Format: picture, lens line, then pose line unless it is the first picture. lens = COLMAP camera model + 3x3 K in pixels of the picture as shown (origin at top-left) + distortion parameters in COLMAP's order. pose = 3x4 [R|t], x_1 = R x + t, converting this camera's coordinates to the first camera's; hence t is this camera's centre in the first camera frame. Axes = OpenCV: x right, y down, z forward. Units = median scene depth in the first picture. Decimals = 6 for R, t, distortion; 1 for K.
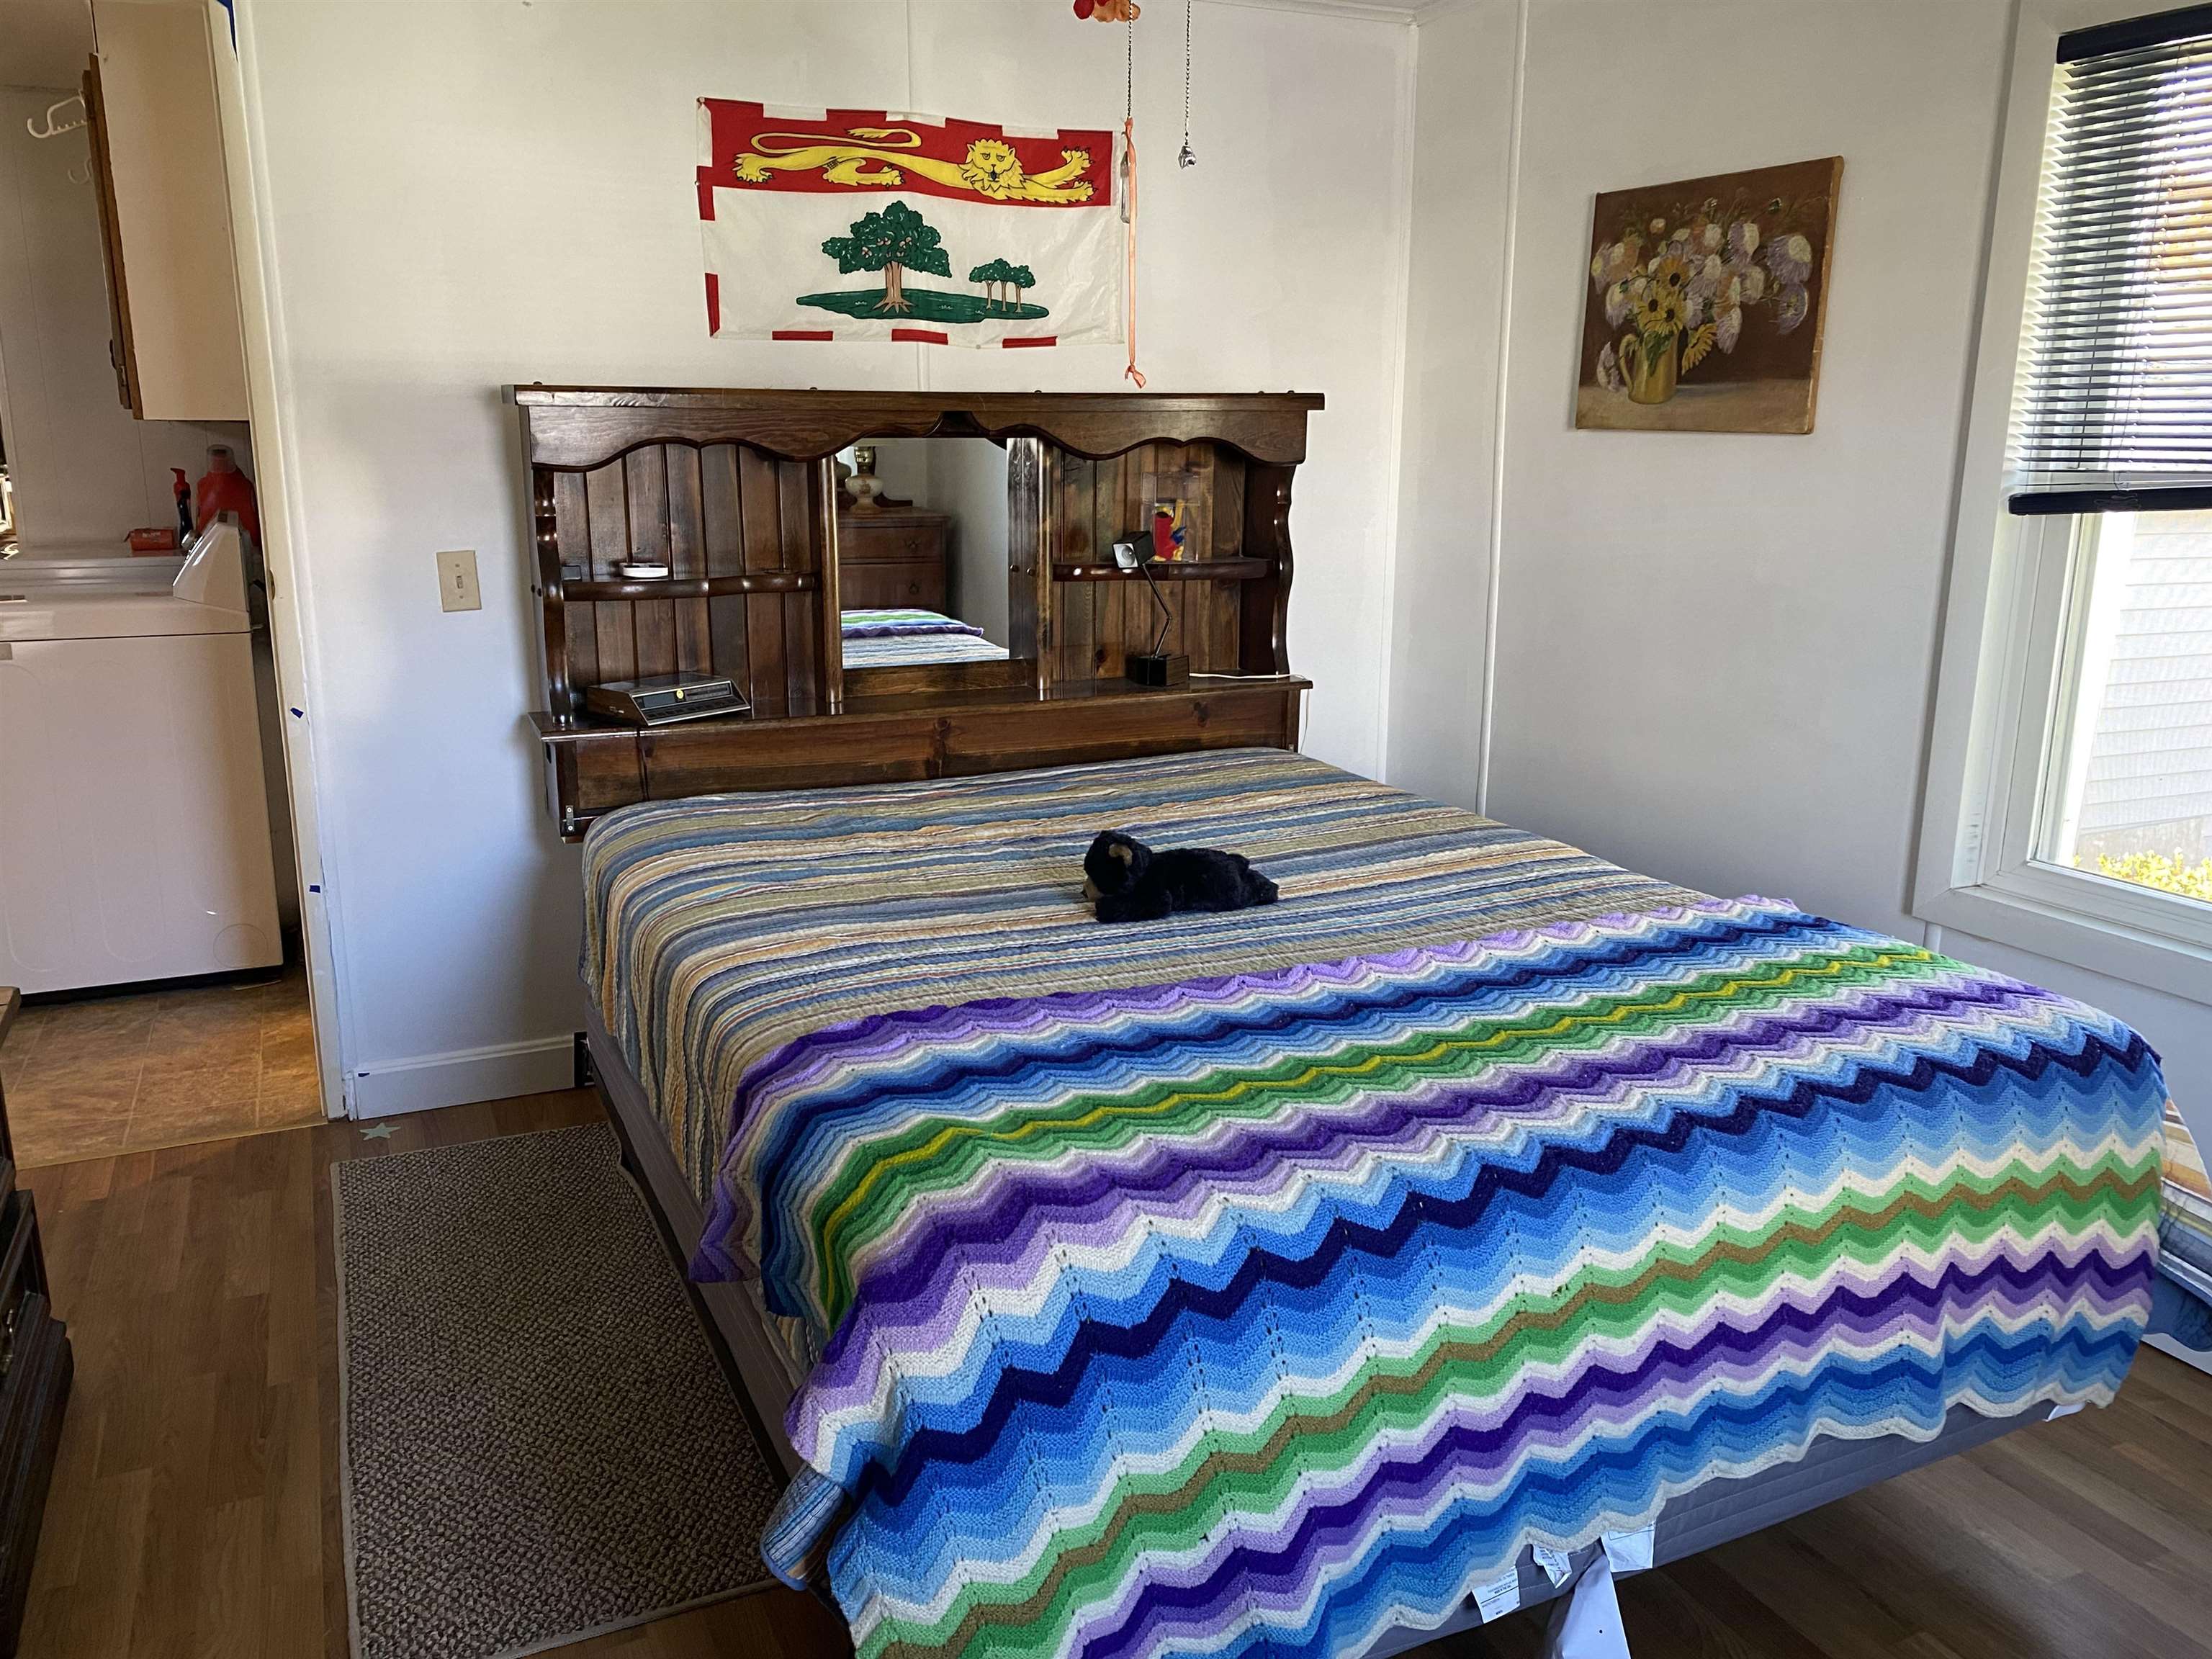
lens RADIAL K [[1643.0, 0, 1110.1], [0, 1643.0, 855.3], [0, 0, 1]] dist [0.097235, -0.198025]
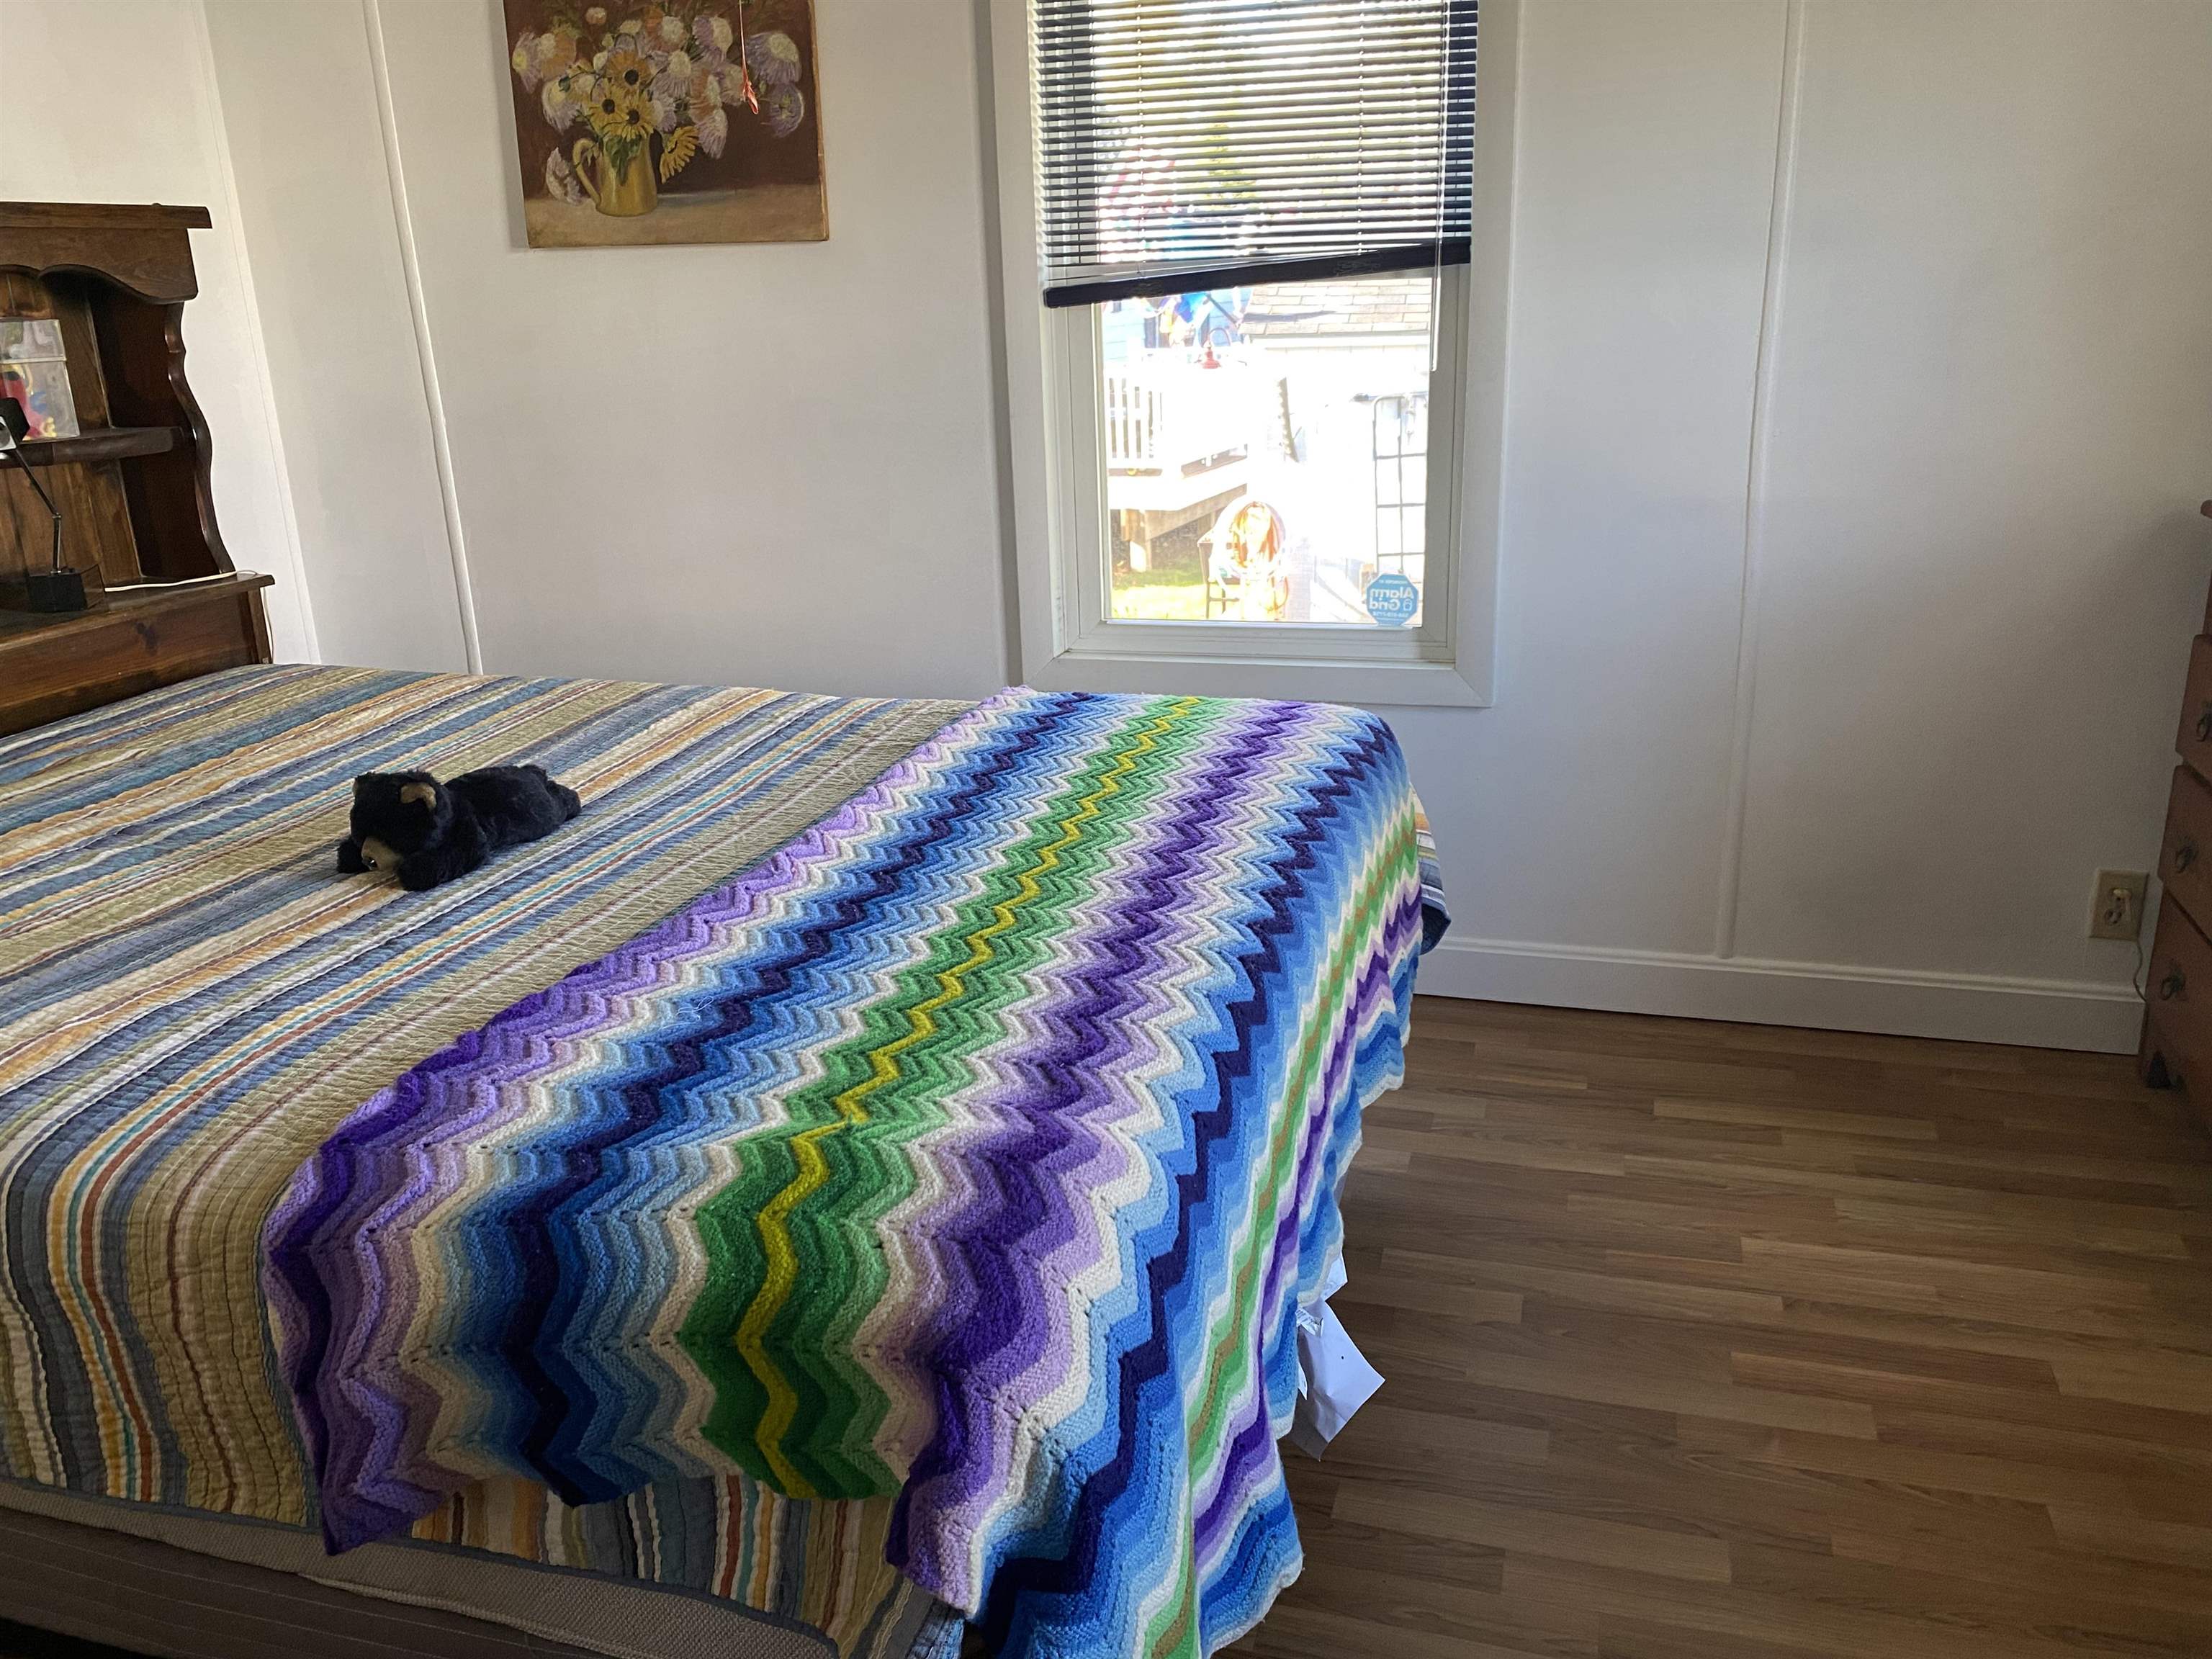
lens RADIAL K [[1656.8, 0, 1097.5], [0, 1656.8, 819.9], [0, 0, 1]] dist [0.044375, -0.054108]
pose [[0.671878, -0.254542, 0.695549, -0.285859], [0.218103, 0.965446, 0.142633, -0.028083], [-0.707822, 0.055869, 0.704178, 0.222185]]
